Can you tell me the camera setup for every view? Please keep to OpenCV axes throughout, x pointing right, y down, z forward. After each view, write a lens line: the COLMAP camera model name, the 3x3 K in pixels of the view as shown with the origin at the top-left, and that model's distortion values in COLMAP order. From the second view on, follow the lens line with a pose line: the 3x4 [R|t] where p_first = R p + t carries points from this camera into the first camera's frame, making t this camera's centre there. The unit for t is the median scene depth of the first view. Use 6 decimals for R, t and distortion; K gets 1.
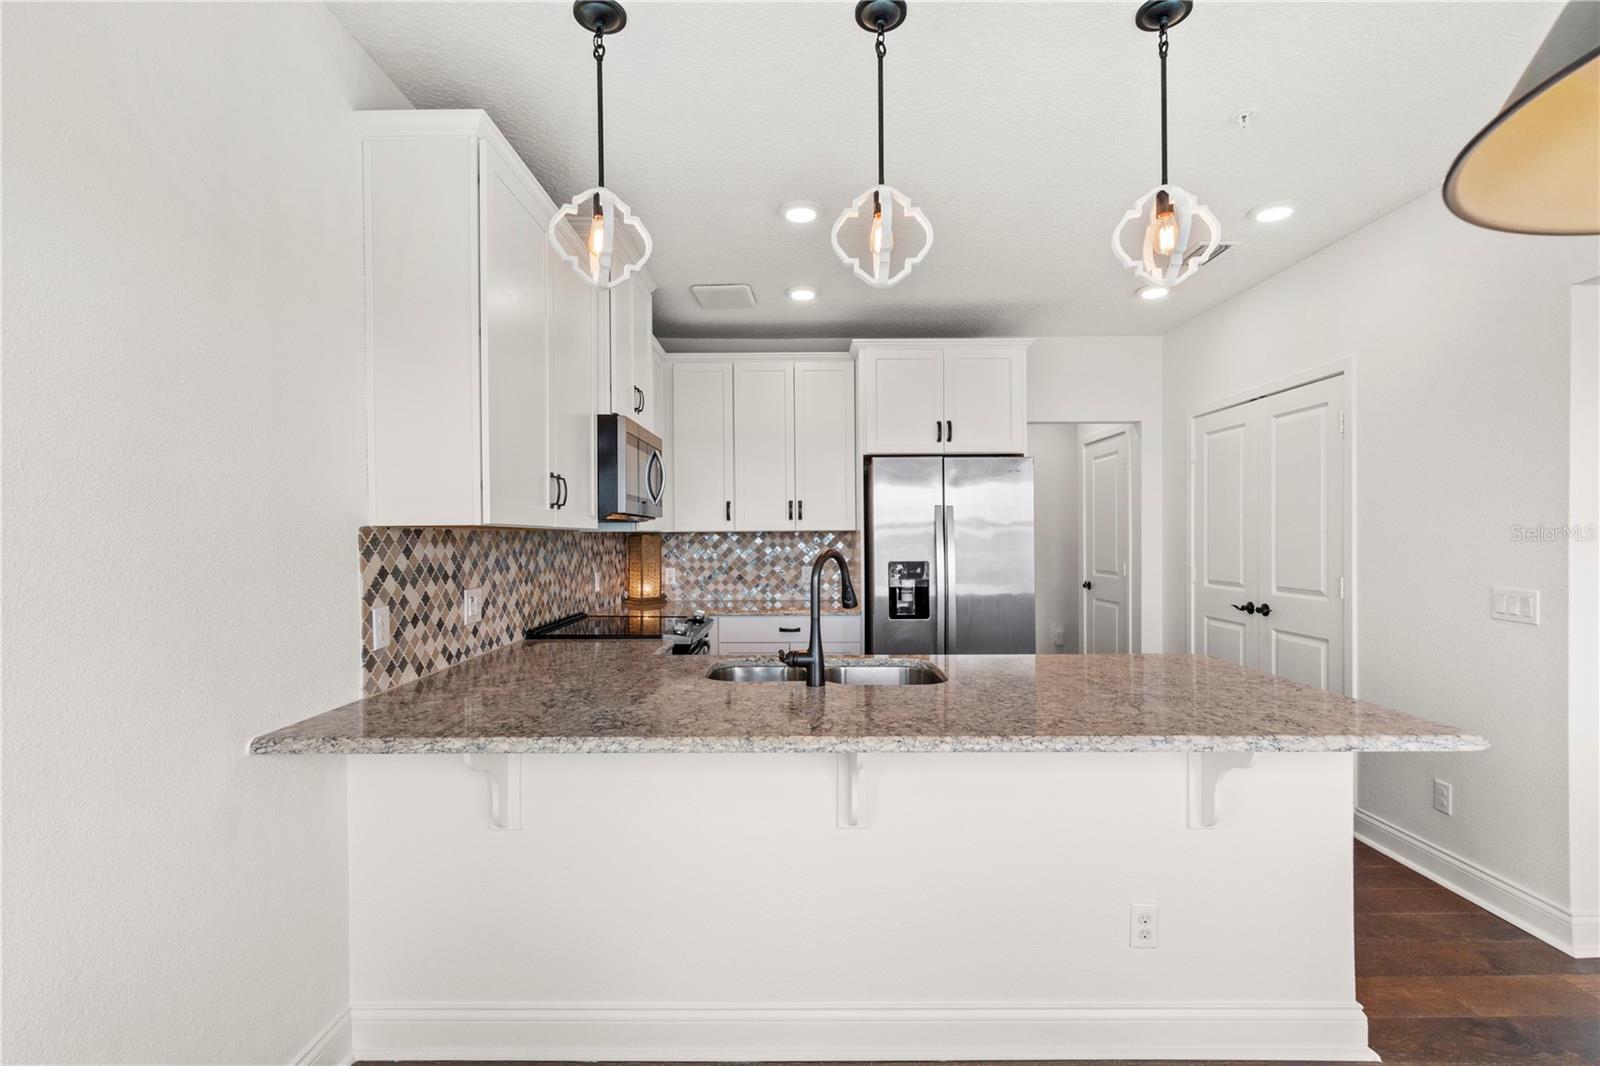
lens RADIAL K [[723.7, 0, 794.9], [0, 723.7, 535.3], [0, 0, 1]] dist [0.003224, -0.001074]
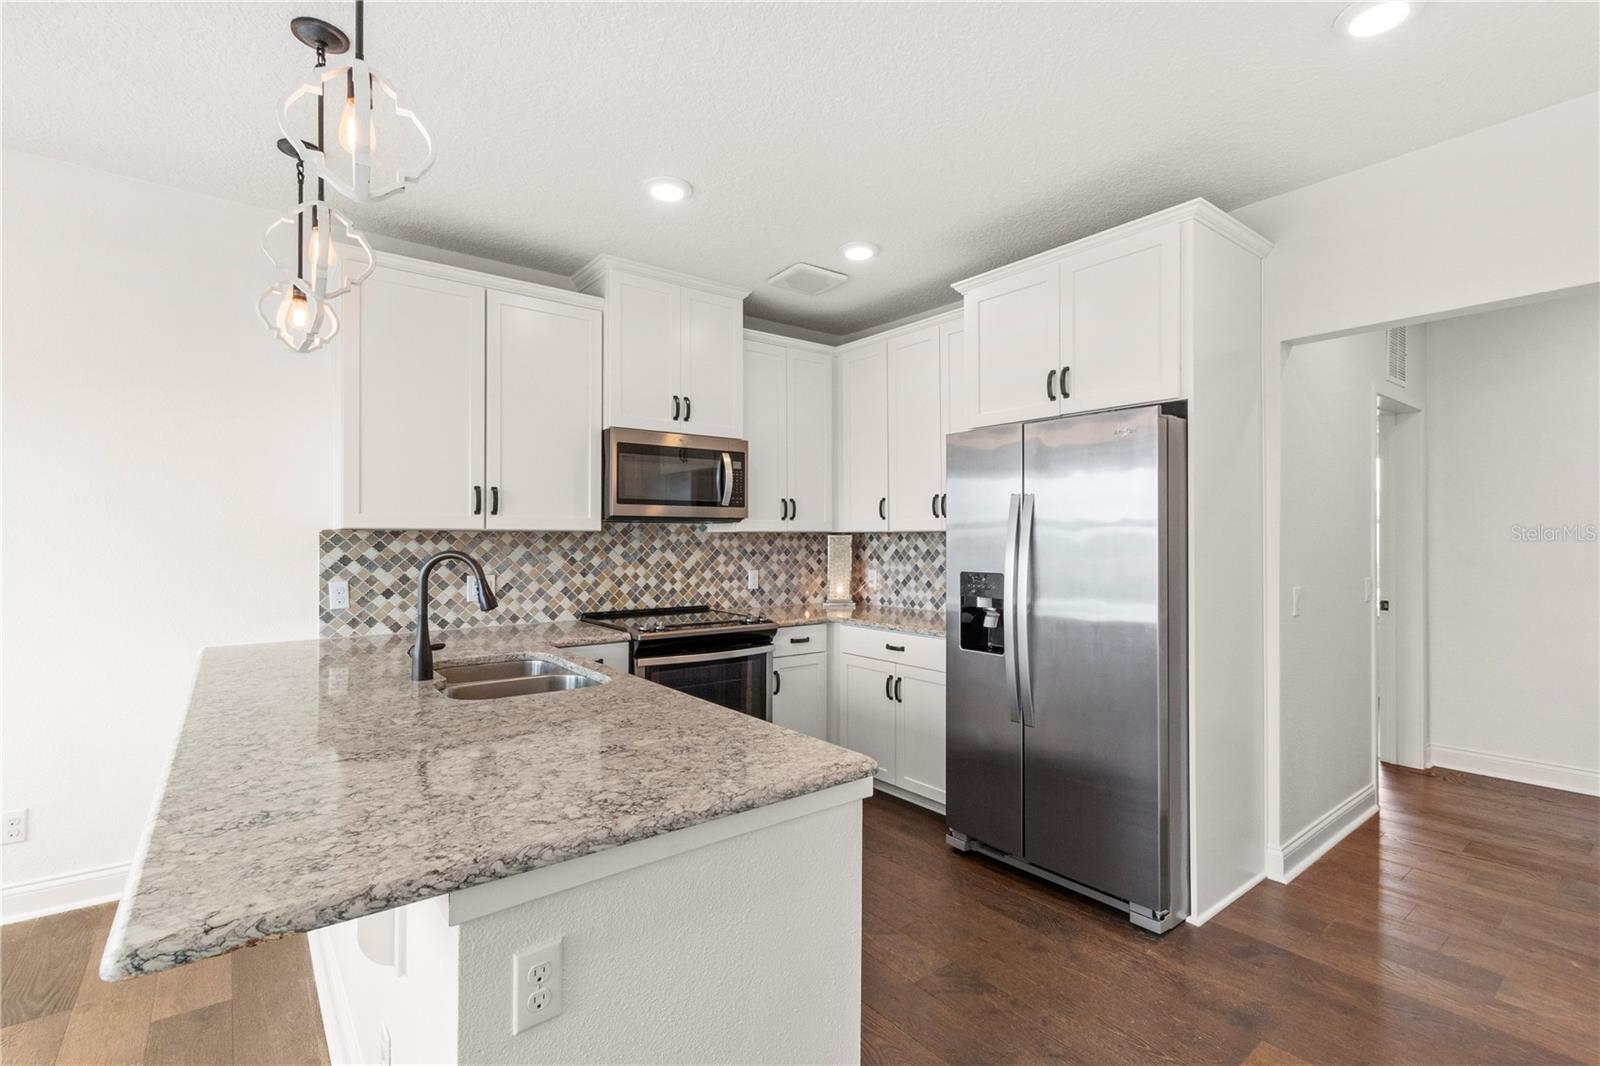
lens RADIAL K [[723.7, 0, 794.9], [0, 723.7, 535.3], [0, 0, 1]] dist [0.003224, -0.001074]
pose [[0.615592, 0.001867, -0.788063, 0.587641], [-0.001461, 0.999998, 0.001228, -0.001618], [0.788064, 0.000395, 0.615594, 0.385770]]
